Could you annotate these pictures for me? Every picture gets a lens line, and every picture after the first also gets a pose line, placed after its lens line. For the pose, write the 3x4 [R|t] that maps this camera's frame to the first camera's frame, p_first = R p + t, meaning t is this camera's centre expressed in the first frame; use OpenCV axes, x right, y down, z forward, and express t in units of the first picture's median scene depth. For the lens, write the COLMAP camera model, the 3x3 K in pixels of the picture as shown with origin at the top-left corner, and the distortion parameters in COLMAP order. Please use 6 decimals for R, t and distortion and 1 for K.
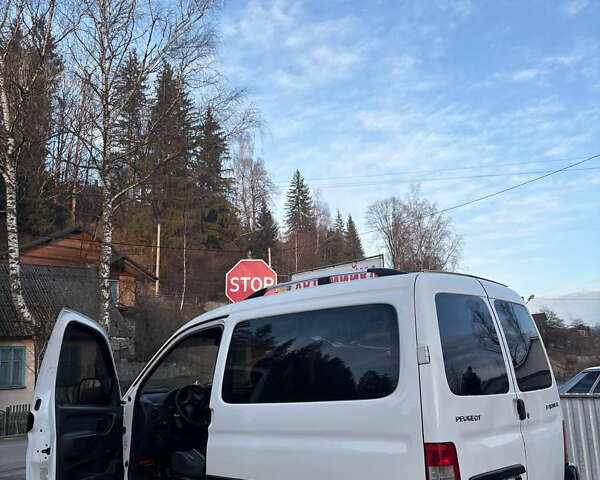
lens RADIAL K [[629.0, 0, 300.6], [0, 629.0, 239.0], [0, 0, 1]] dist [0.006590, 0.000000]
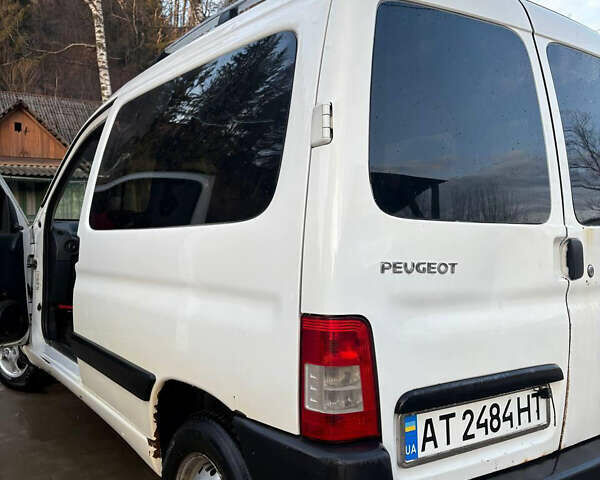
lens RADIAL K [[629.0, 0, 299.0], [0, 629.0, 240.6], [0, 0, 1]] dist [0.006590, 0.000000]
pose [[0.978789, 0.044411, -0.199999, 0.215328], [0.003046, 0.972958, 0.230961, 0.128953], [0.204848, -0.226672, 0.952186, 0.444517]]
